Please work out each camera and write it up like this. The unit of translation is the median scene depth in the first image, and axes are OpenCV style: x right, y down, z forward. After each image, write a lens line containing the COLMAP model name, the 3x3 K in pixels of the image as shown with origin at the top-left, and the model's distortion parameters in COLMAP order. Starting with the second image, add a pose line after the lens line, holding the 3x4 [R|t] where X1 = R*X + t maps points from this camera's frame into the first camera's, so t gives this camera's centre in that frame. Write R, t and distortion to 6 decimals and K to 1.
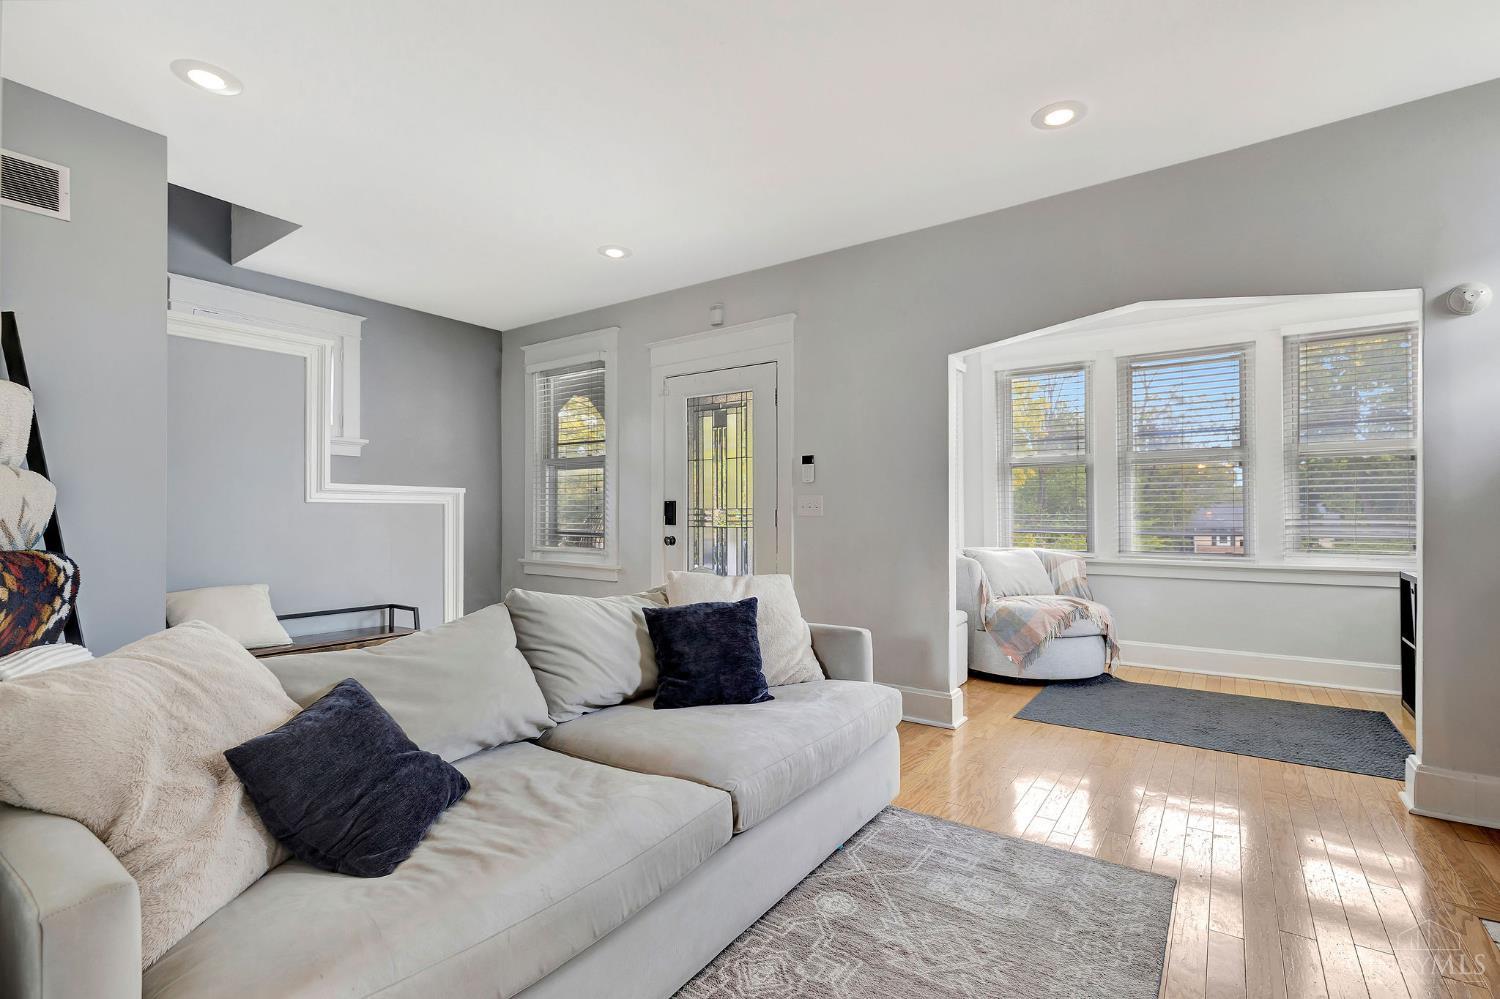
lens RADIAL K [[673.5, 0, 752.4], [0, 673.5, 505.6], [0, 0, 1]] dist [0.001150, 0.000450]
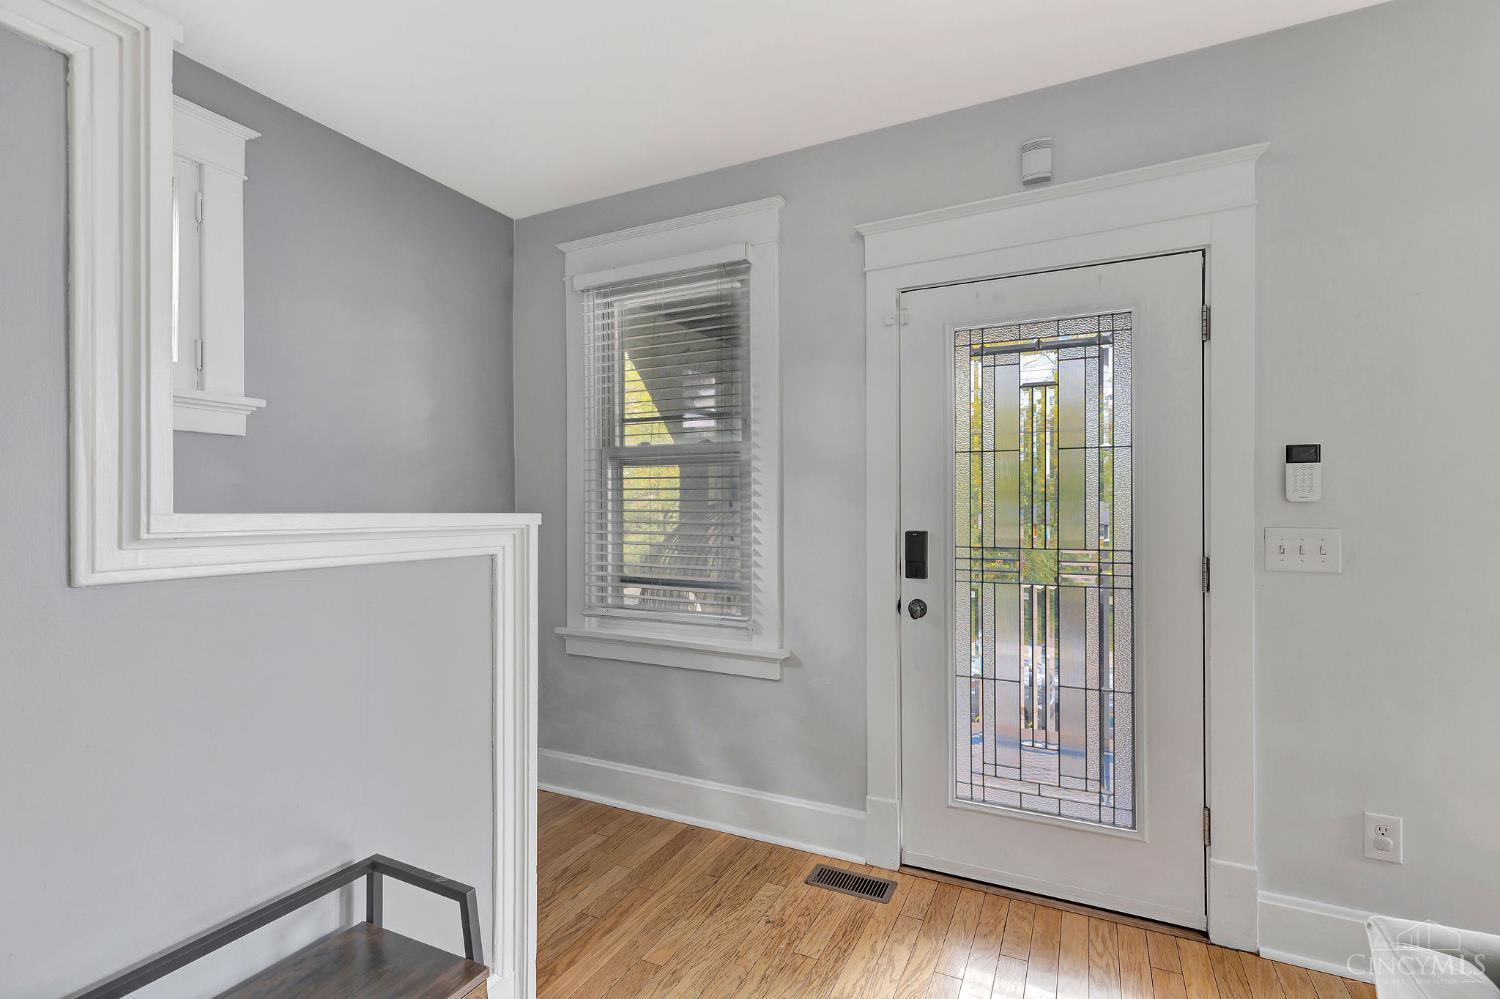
lens RADIAL K [[673.5, 0, 750.4], [0, 673.5, 503.2], [0, 0, 1]] dist [0.001150, 0.000450]
pose [[0.988792, 0.000455, 0.149300, -0.313020], [-0.001273, 0.999985, 0.005383, -0.029994], [-0.149296, -0.005513, 0.988777, 0.499606]]
